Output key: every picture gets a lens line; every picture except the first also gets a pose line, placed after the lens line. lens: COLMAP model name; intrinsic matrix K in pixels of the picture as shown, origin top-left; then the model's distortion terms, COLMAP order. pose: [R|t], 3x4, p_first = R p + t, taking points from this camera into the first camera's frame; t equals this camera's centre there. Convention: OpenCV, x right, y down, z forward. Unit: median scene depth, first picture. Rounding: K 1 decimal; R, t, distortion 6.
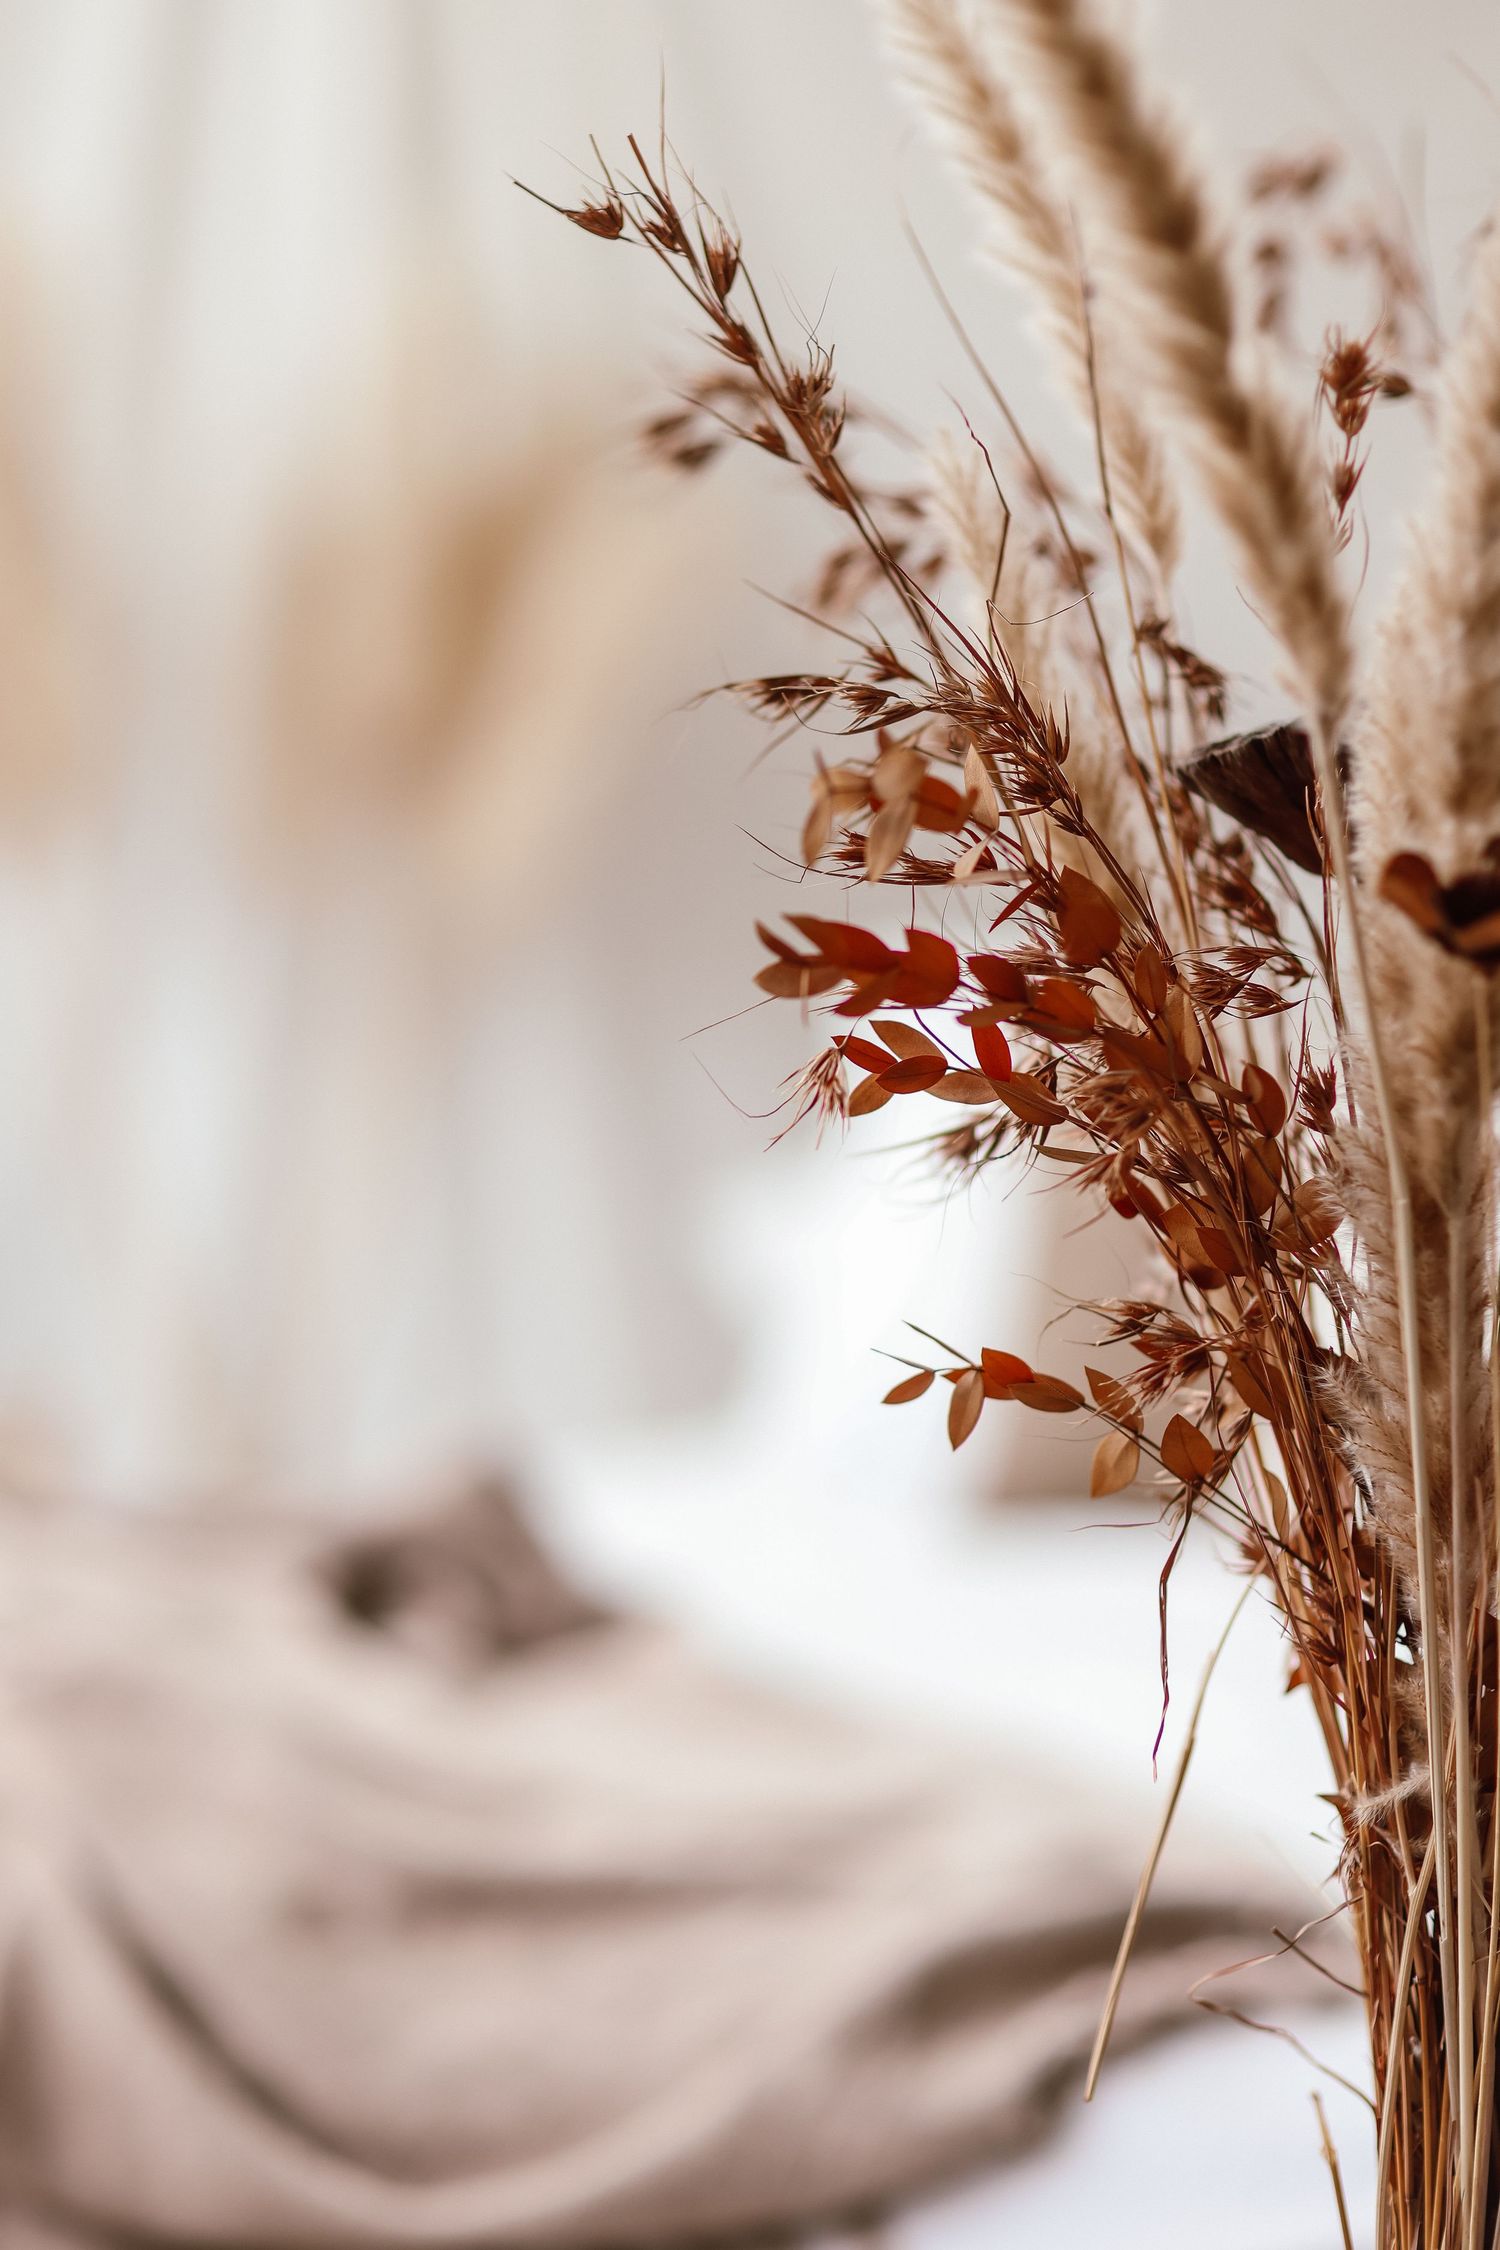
lens RADIAL K [[6154.2, 0, 750.0], [0, 6154.2, 1125.0], [0, 0, 1]] dist [-0.371302, 0.700361]
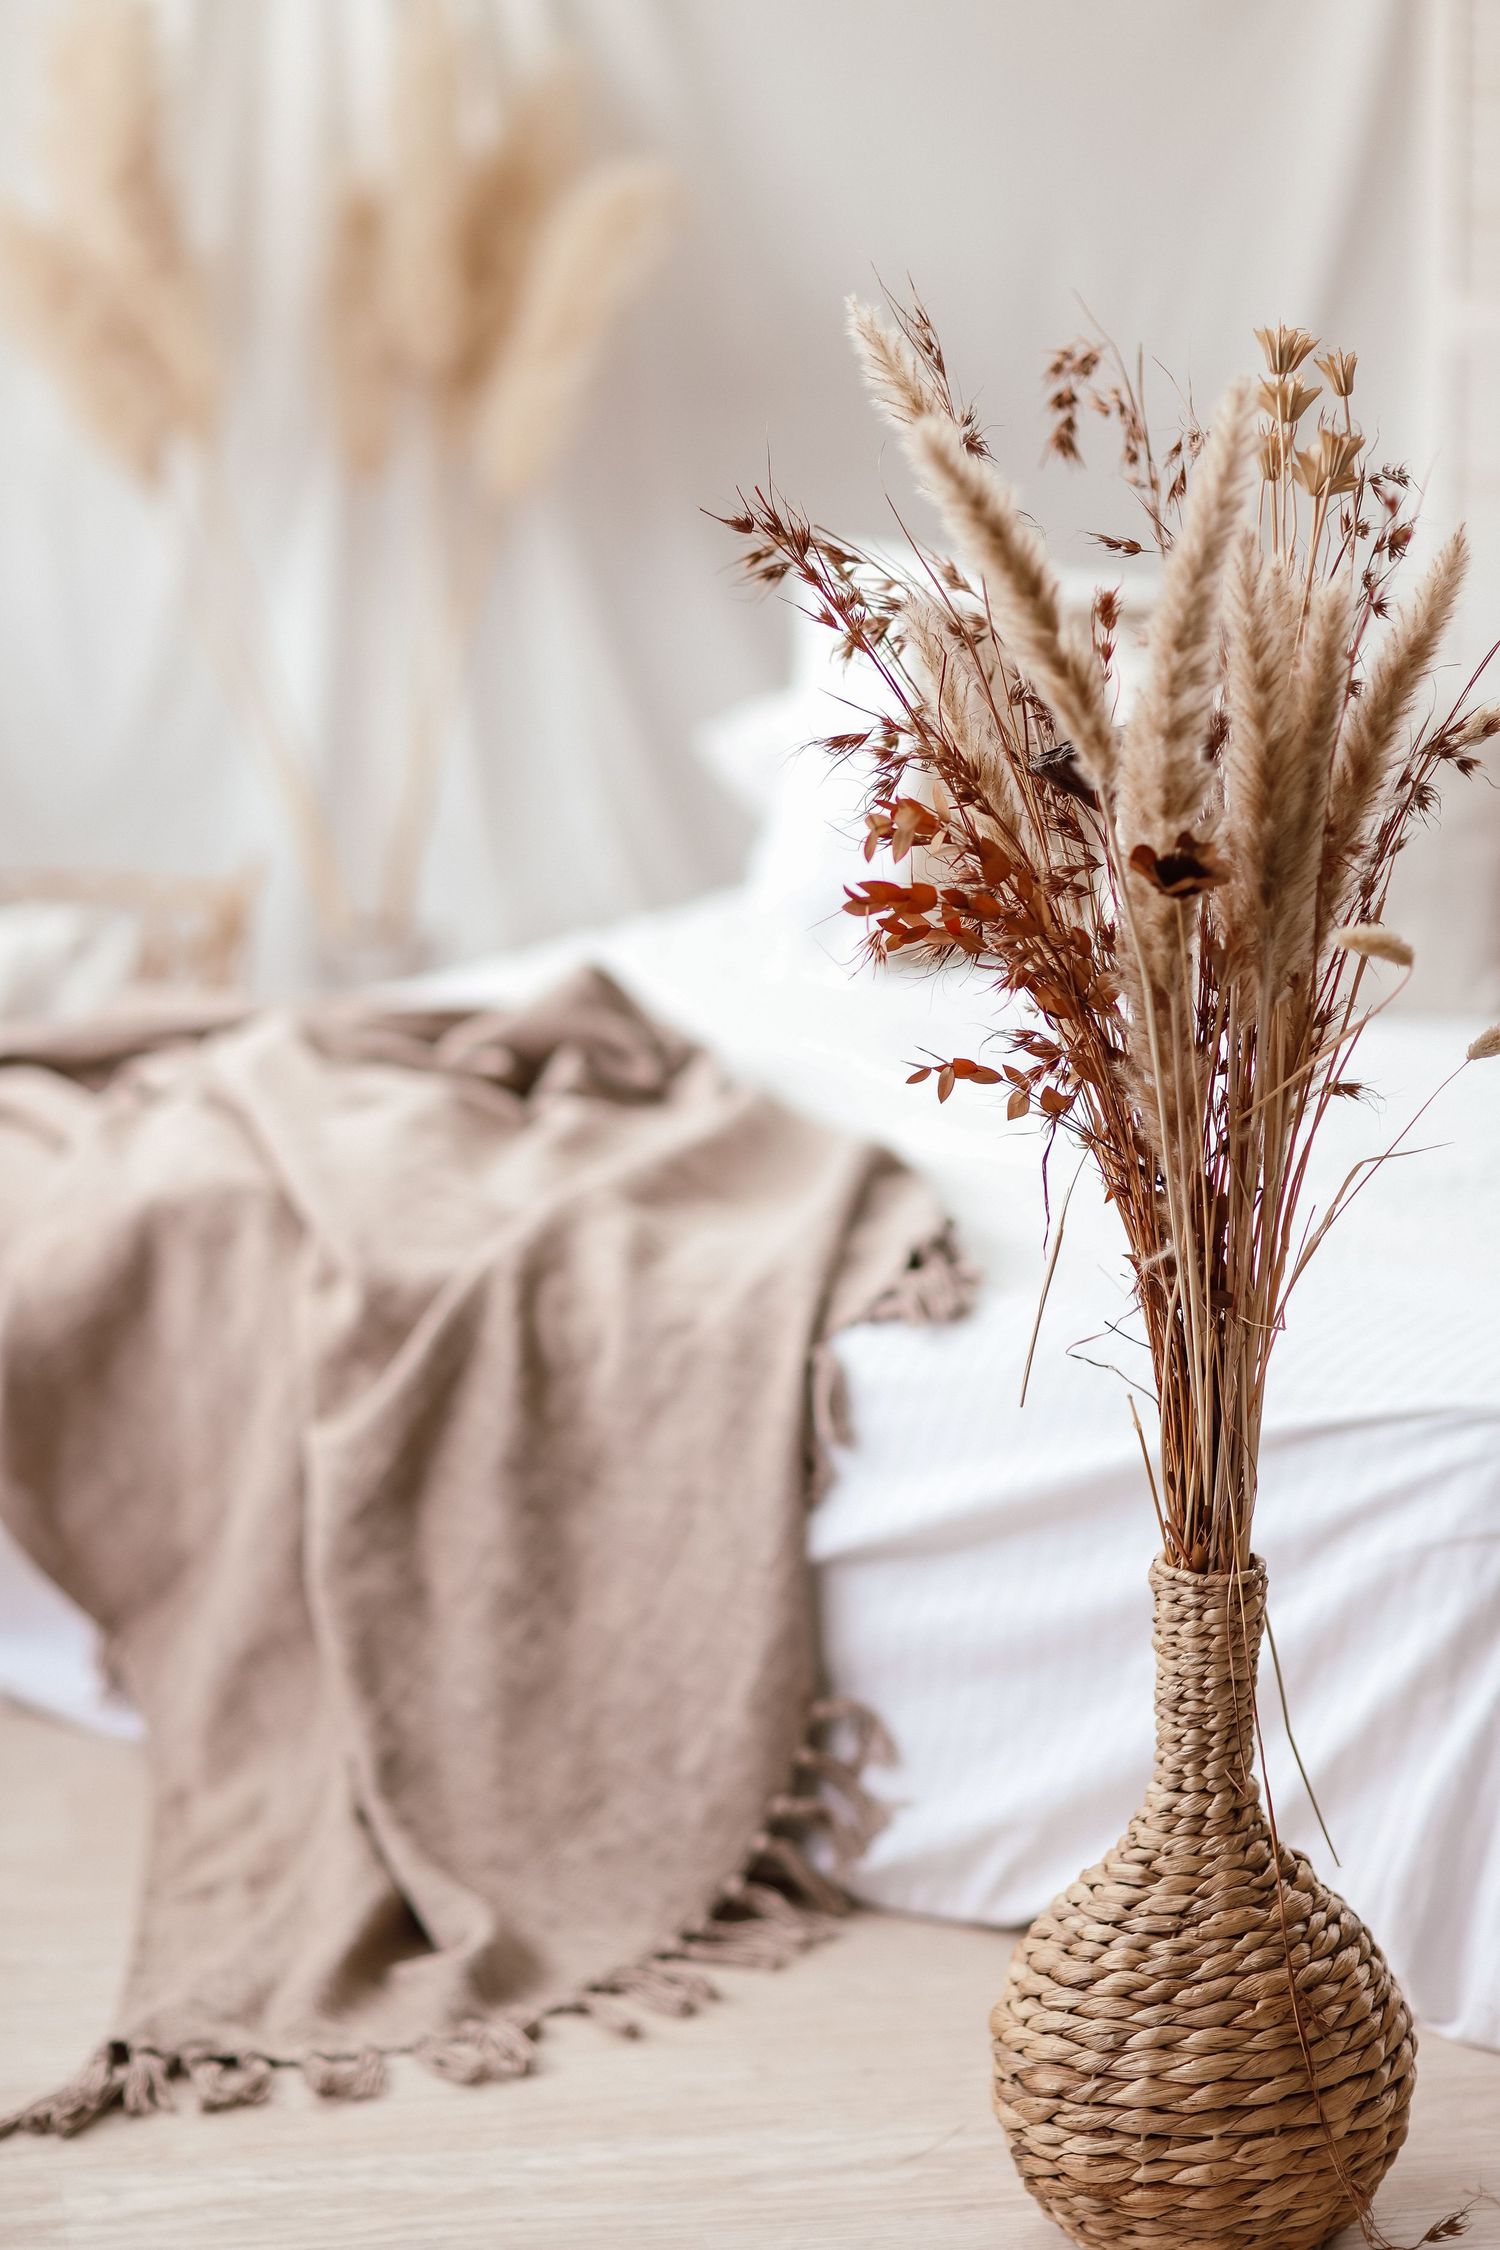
lens RADIAL K [[6154.2, 0, 750.0], [0, 6154.2, 1125.0], [0, 0, 1]] dist [-0.371302, 0.700361]
pose [[0.998196, -0.055692, 0.022423, -0.080732], [0.051899, 0.988210, 0.144037, -0.249026], [-0.030180, -0.142613, 0.989318, -1.093229]]
